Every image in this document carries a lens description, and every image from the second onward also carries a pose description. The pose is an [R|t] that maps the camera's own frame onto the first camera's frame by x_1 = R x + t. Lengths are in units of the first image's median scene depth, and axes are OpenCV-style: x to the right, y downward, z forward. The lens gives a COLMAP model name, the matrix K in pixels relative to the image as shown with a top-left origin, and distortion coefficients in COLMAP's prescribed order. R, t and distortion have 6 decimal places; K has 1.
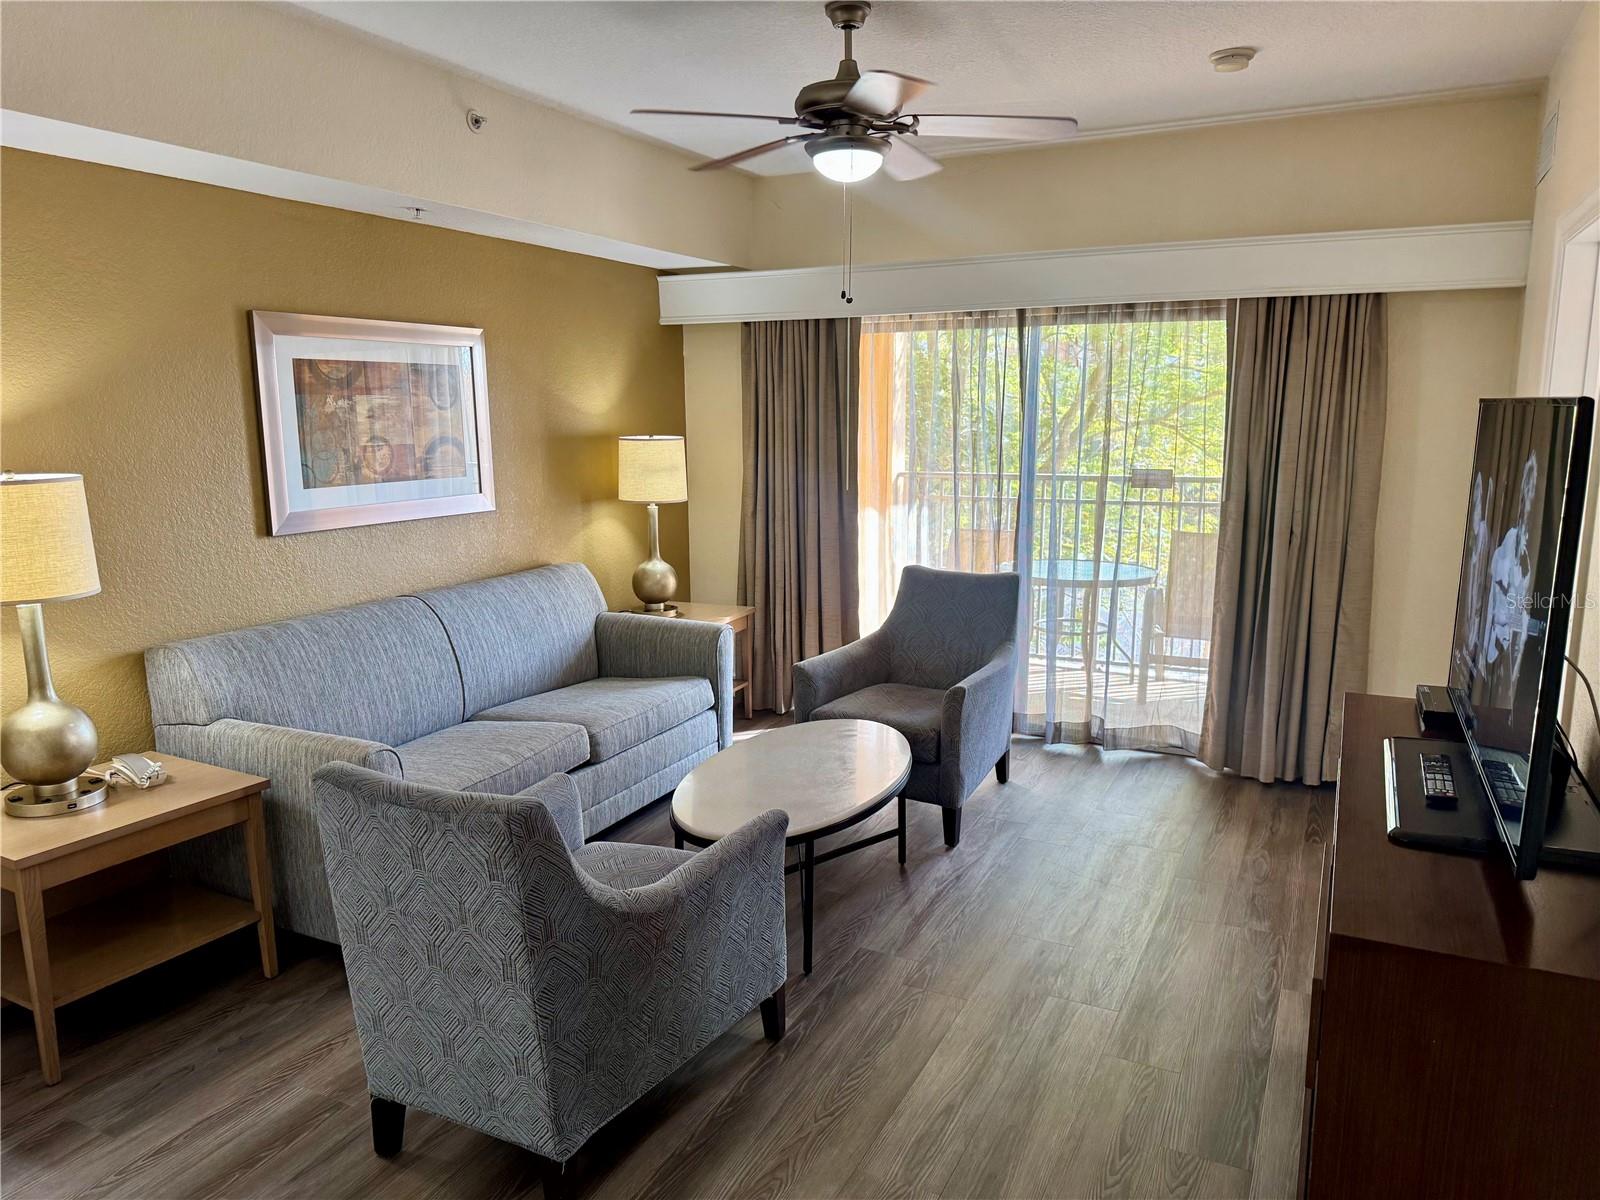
lens RADIAL K [[1113.0, 0, 801.6], [0, 1113.0, 606.1], [0, 0, 1]] dist [0.055807, -0.090247]
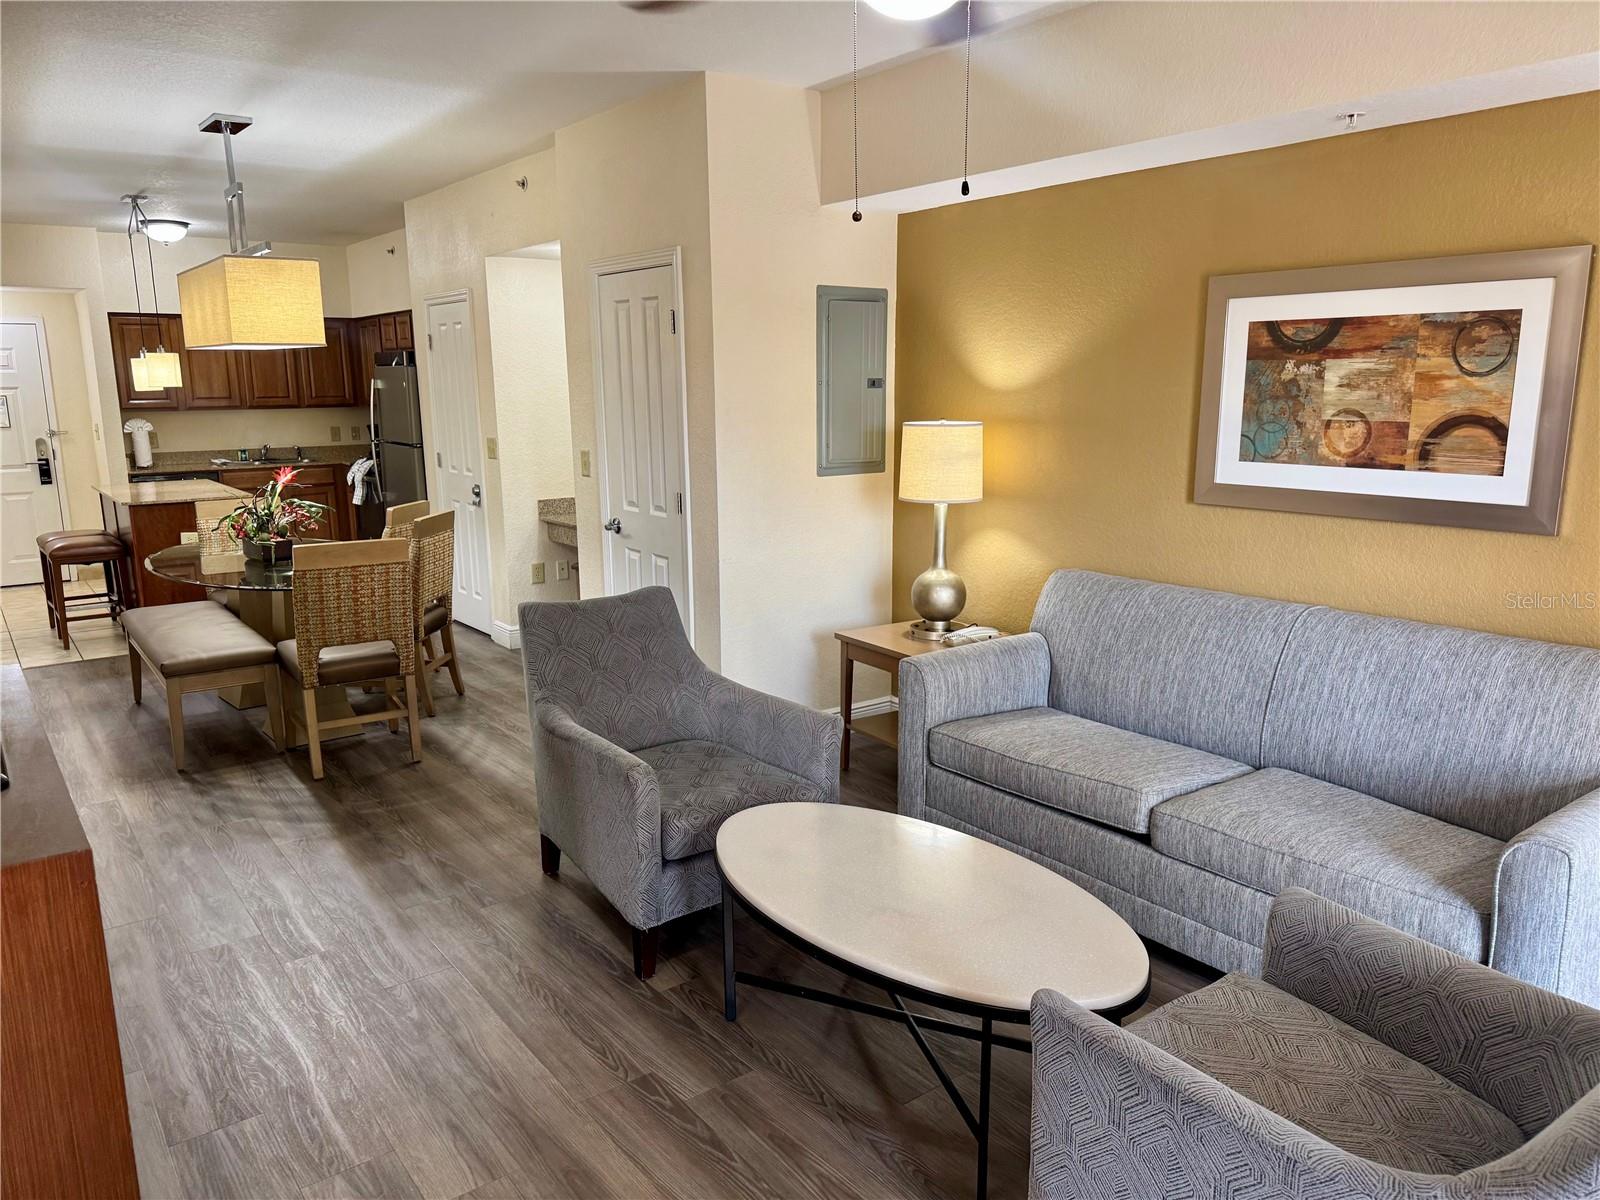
lens RADIAL K [[1113.0, 0, 801.6], [0, 1113.0, 606.1], [0, 0, 1]] dist [0.055807, -0.090247]
pose [[-0.436399, 0.191015, -0.879244, 0.522692], [-0.146426, 0.949101, 0.278868, -0.180616], [0.887759, 0.250442, -0.386217, 0.974126]]
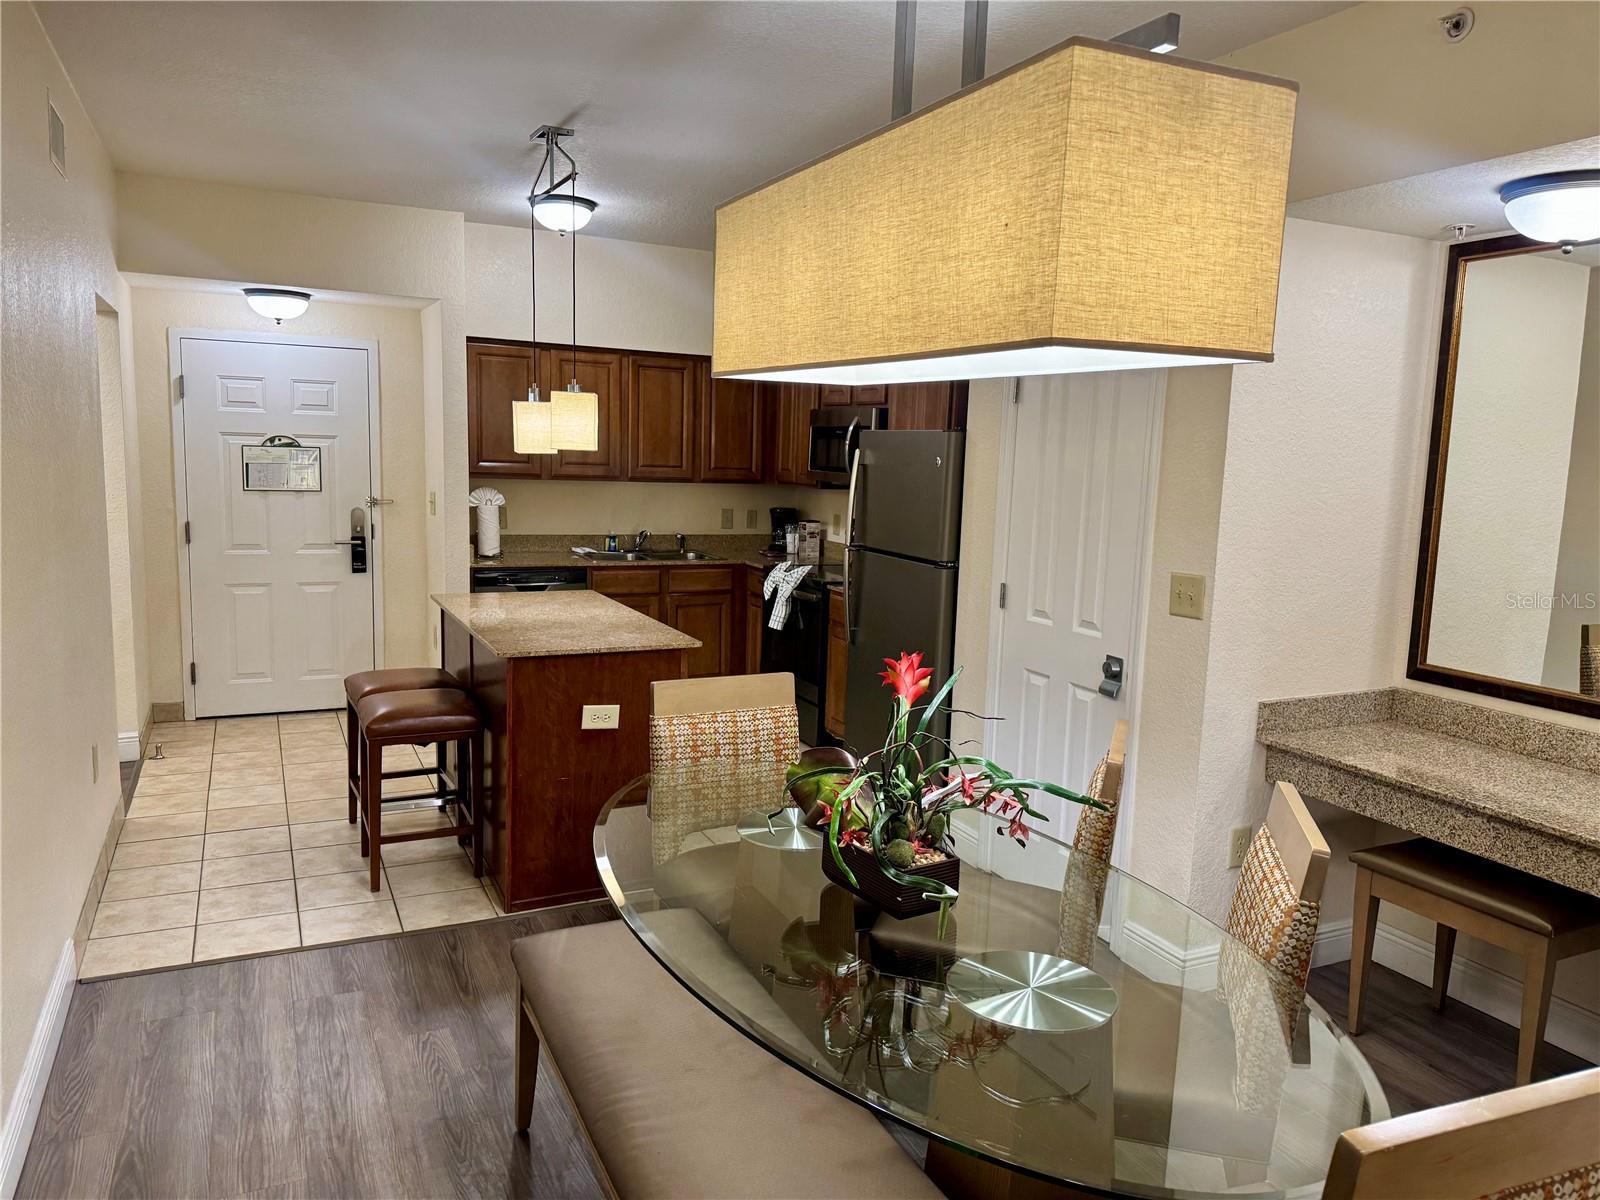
lens RADIAL K [[1136.4, 0, 800.0], [0, 1136.4, 600.0], [0, 0, 1]] dist [0.074605, -0.091427]
pose [[-0.614078, 0.092988, -0.783749, 0.109966], [-0.166085, 0.955574, 0.243504, -0.045697], [0.771573, 0.279699, -0.571353, 0.221518]]
